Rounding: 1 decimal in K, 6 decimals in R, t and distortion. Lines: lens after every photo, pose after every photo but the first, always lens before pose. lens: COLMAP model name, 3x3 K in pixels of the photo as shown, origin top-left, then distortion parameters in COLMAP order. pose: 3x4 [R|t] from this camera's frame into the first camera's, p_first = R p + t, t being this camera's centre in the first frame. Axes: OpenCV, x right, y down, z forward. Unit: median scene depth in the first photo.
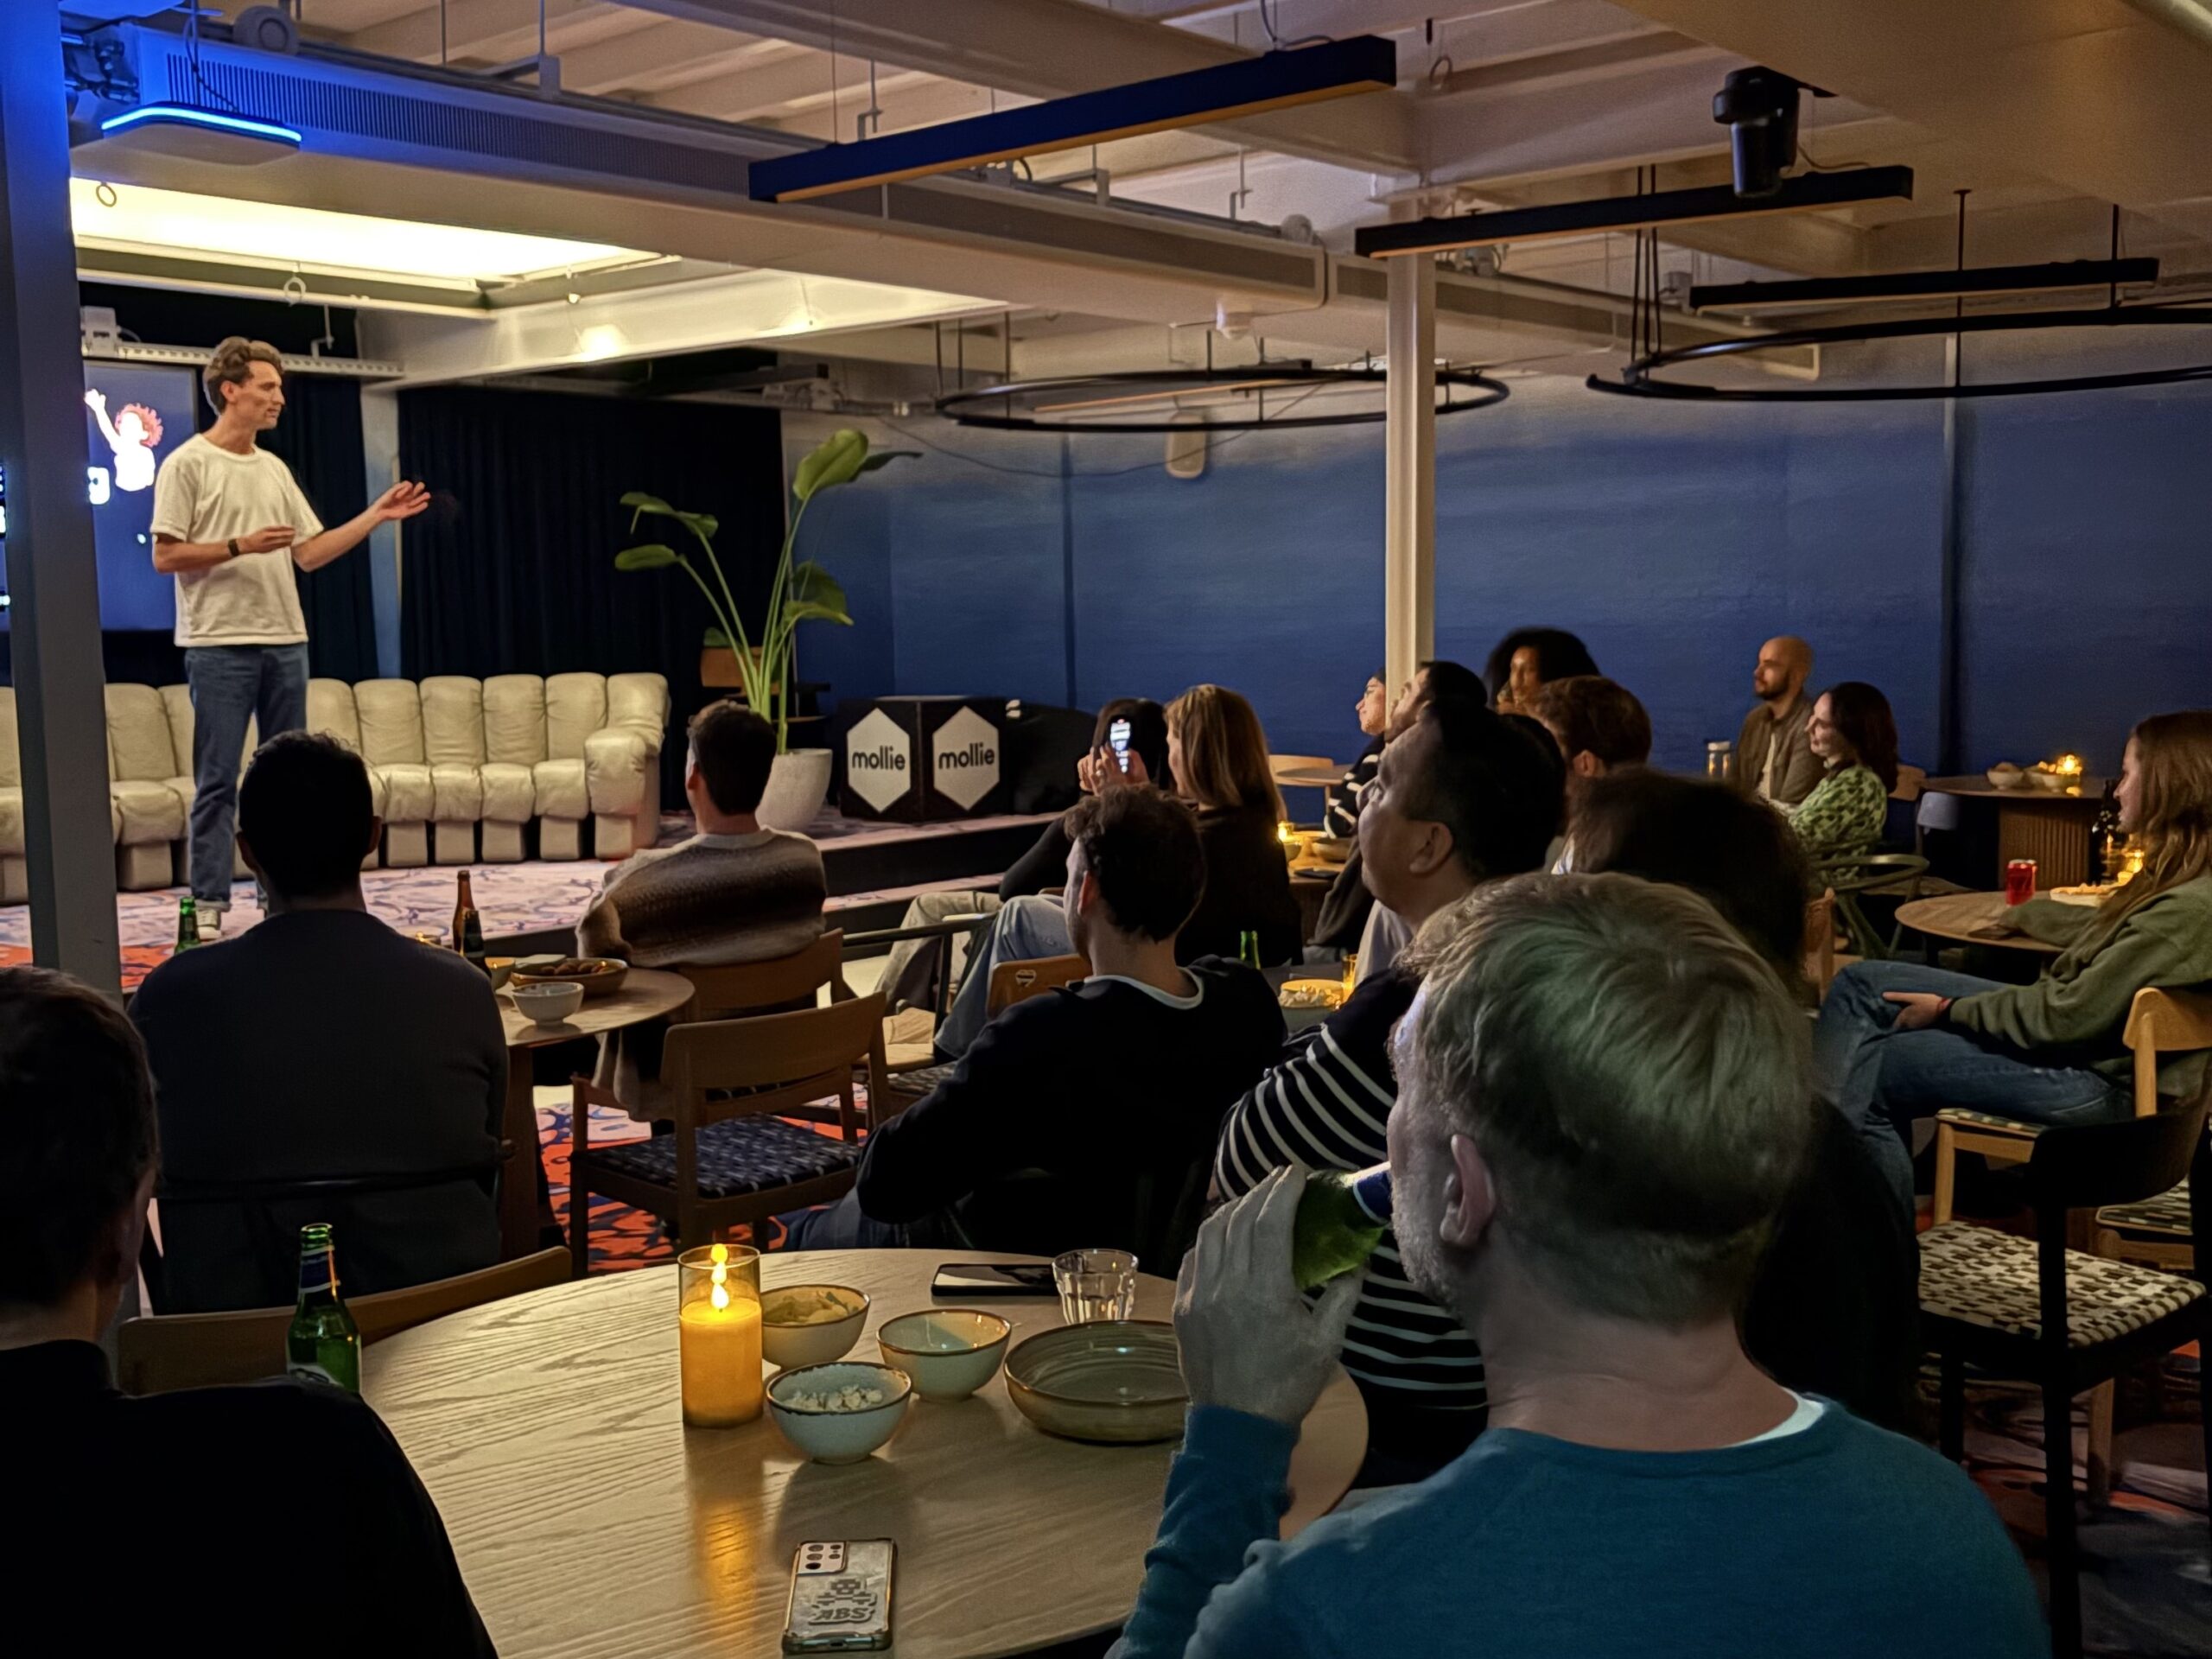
lens RADIAL K [[2242.6, 0, 1106.0], [0, 2242.6, 829.5], [0, 0, 1]] dist [0.262441, -0.826487]
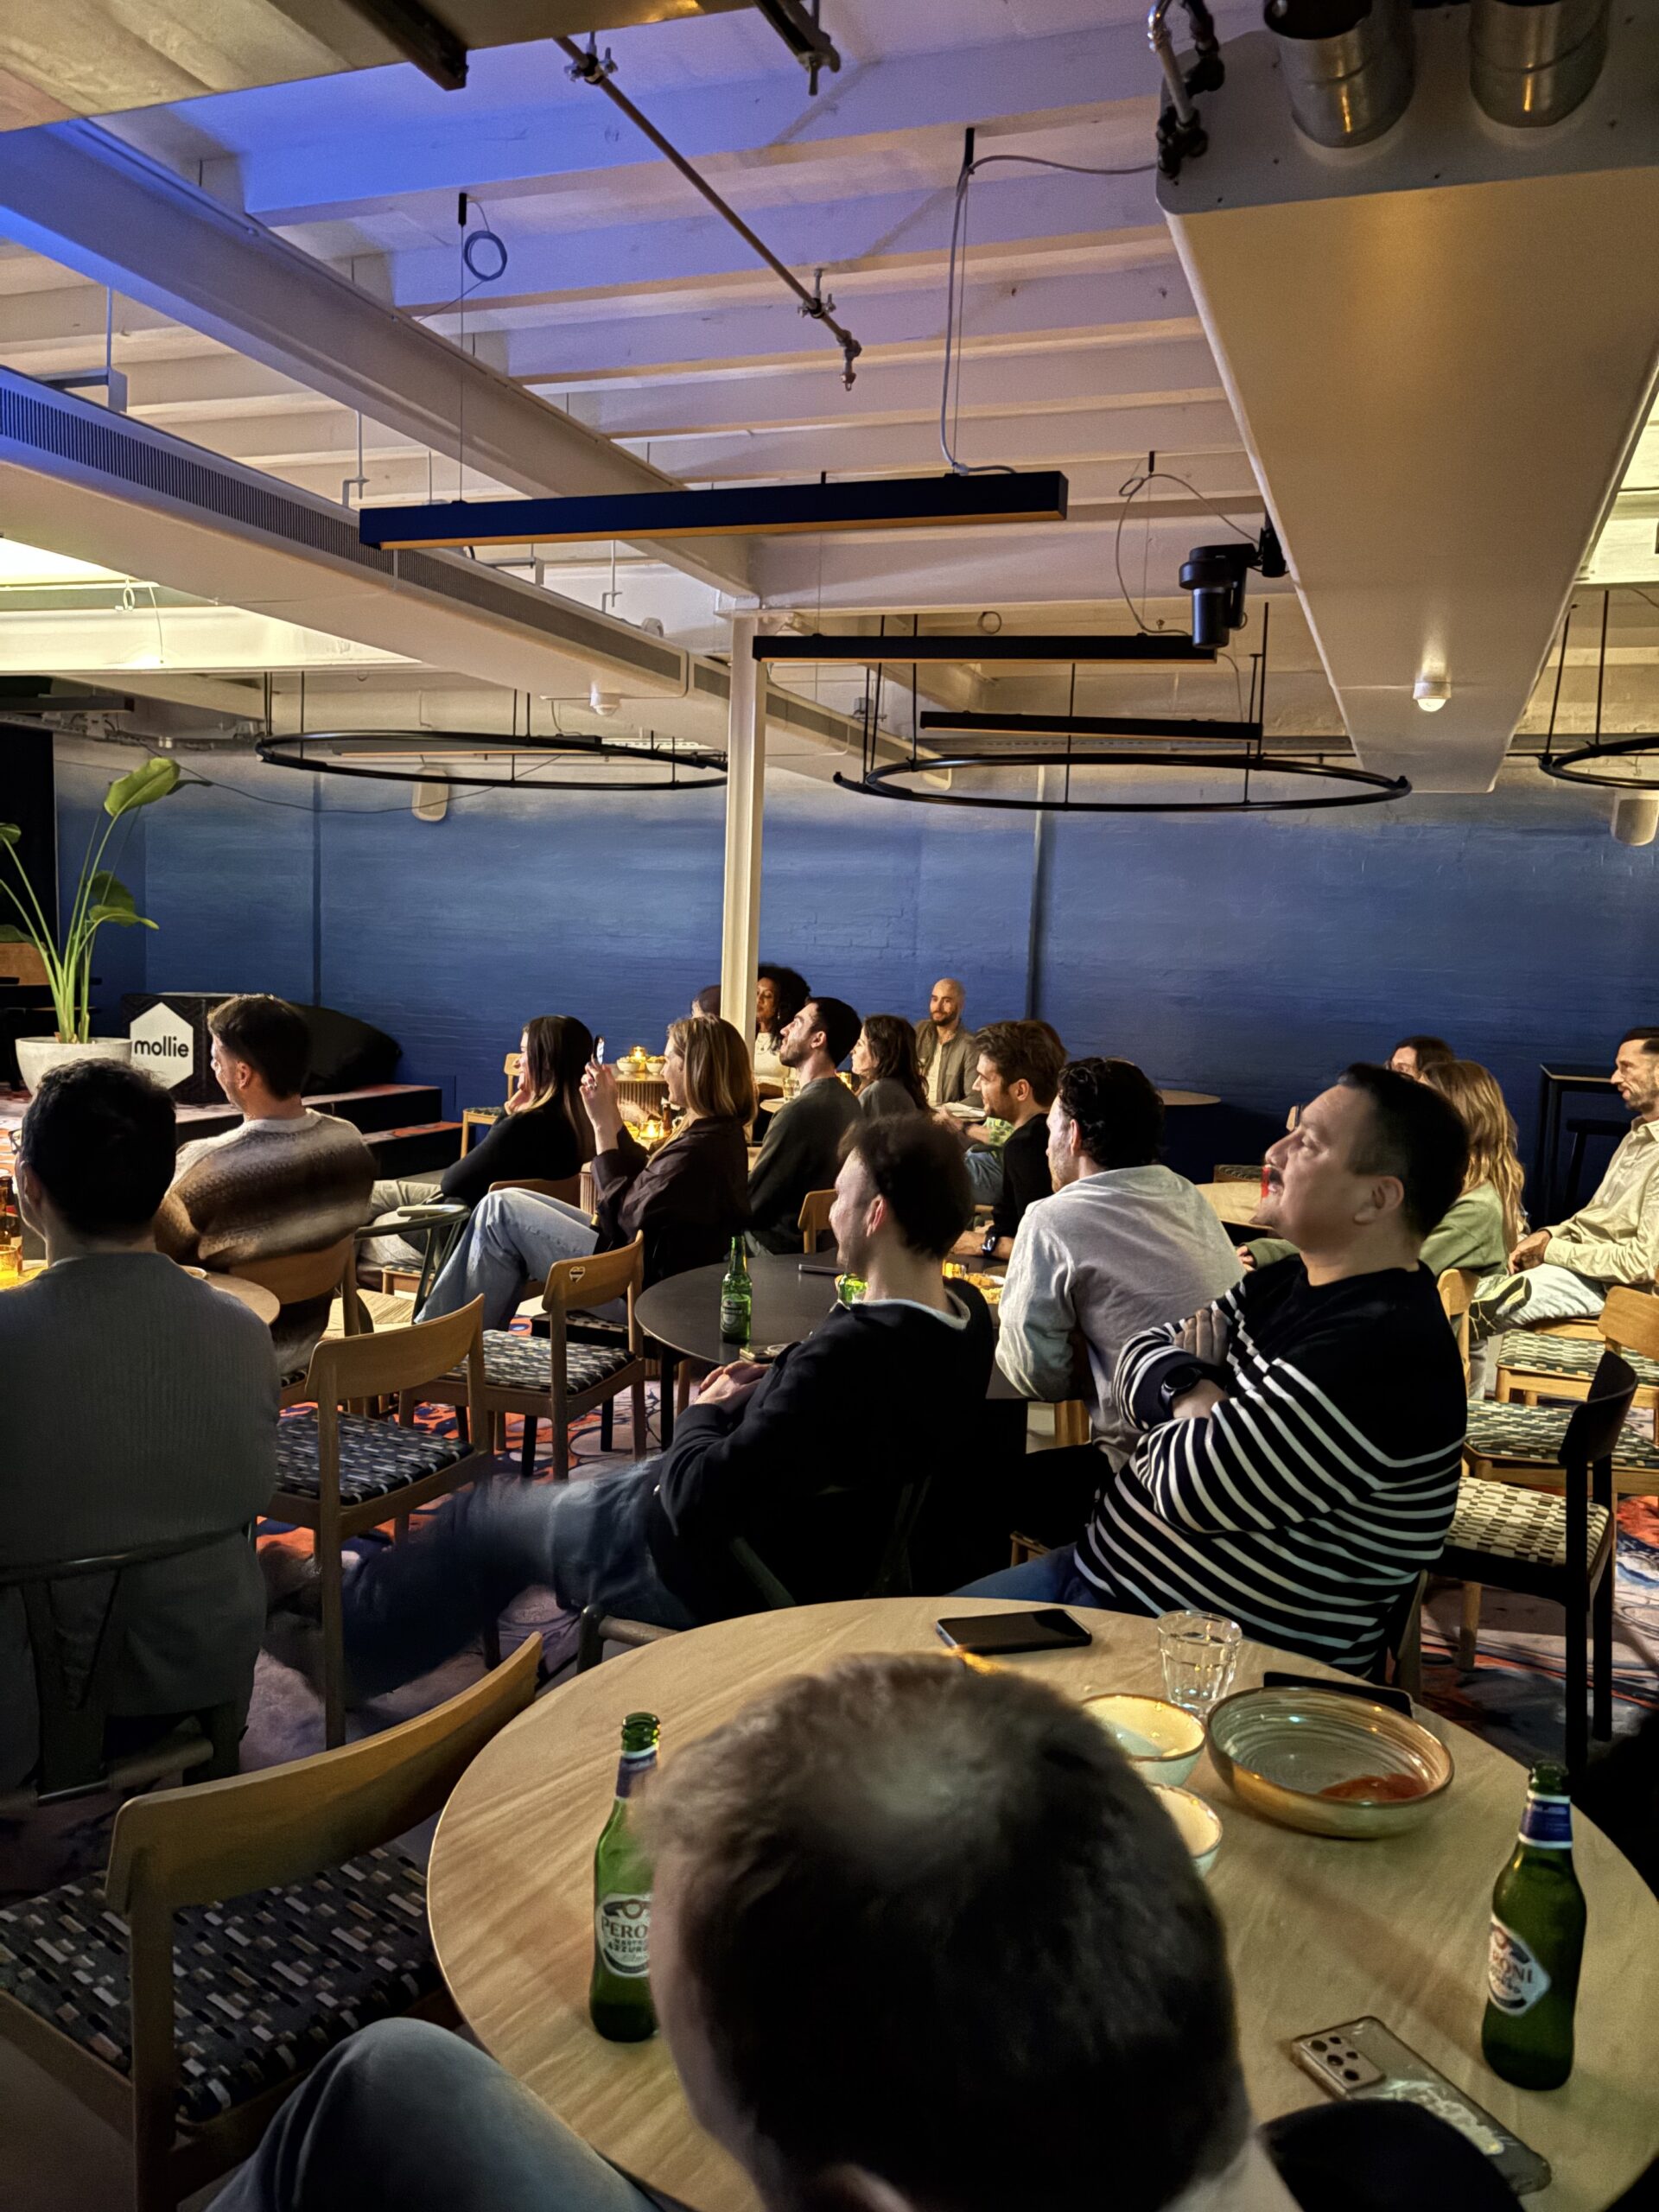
lens RADIAL K [[1710.2, 0, 831.0], [0, 1710.2, 1149.7], [0, 0, 1]] dist [0.015782, -0.009034]
pose [[0.936825, 0.010075, 0.349653, -0.099987], [-0.019839, 0.999506, 0.024356, -0.008177], [-0.349235, -0.029755, 0.936563, 0.074601]]
